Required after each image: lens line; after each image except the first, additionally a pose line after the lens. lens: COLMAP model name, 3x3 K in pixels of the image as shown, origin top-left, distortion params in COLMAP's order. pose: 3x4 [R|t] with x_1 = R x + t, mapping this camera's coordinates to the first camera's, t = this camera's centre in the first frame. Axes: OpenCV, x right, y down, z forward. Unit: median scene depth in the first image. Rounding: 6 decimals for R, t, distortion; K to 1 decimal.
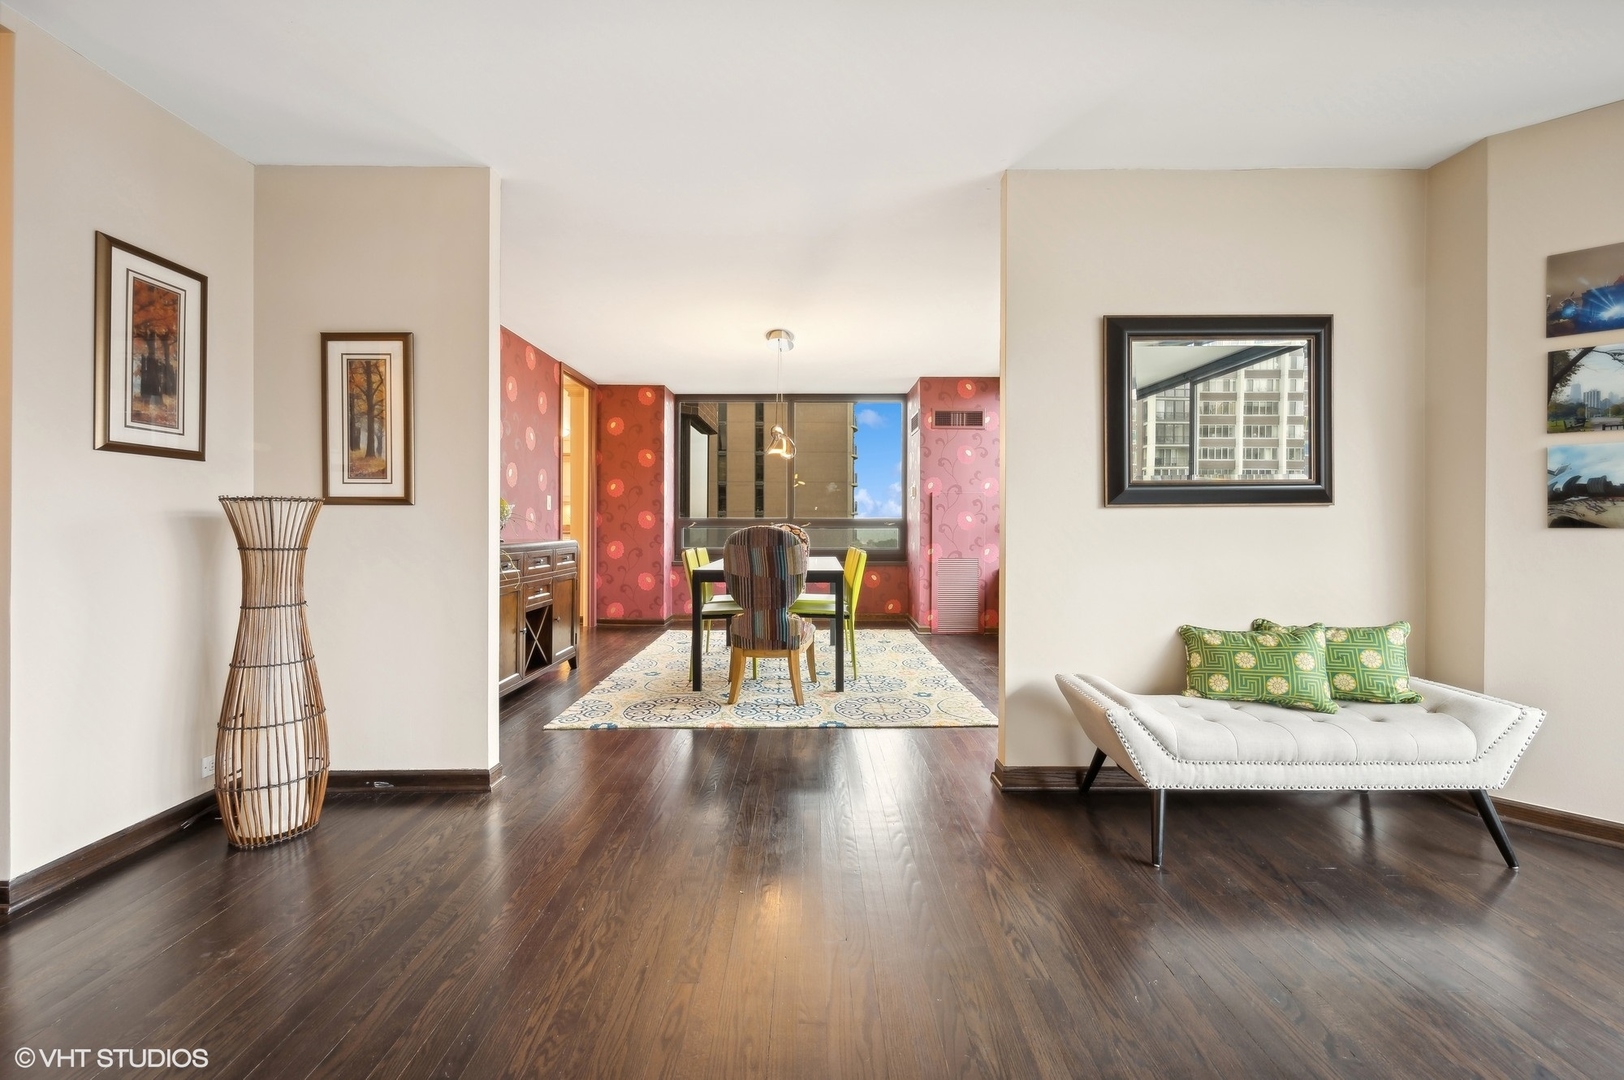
lens RADIAL K [[644.0, 0, 811.3], [0, 644.0, 517.9], [0, 0, 1]] dist [0.000447, -0.000060]
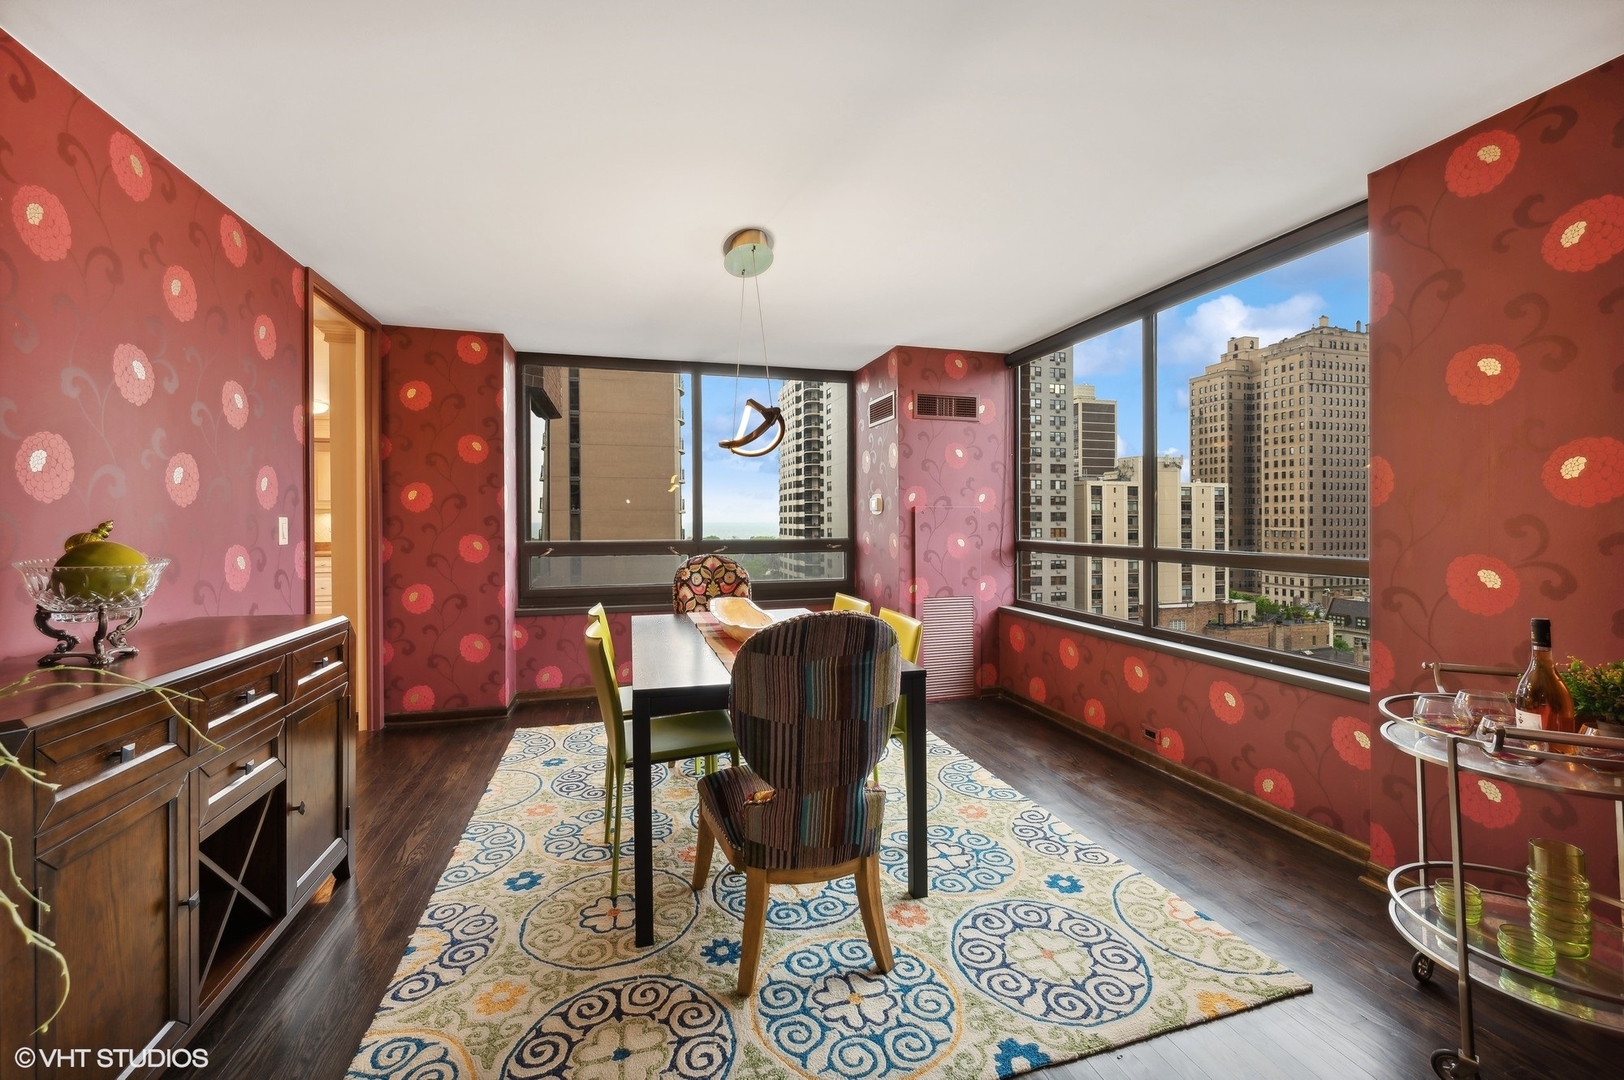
lens RADIAL K [[650.7, 0, 815.5], [0, 650.7, 521.4], [0, 0, 1]] dist [-0.001841, -0.000112]
pose [[0.960593, -0.006324, 0.277885, -0.121582], [0.003328, 0.999931, 0.011252, -0.031494], [-0.277937, -0.009884, 0.960548, 0.327767]]
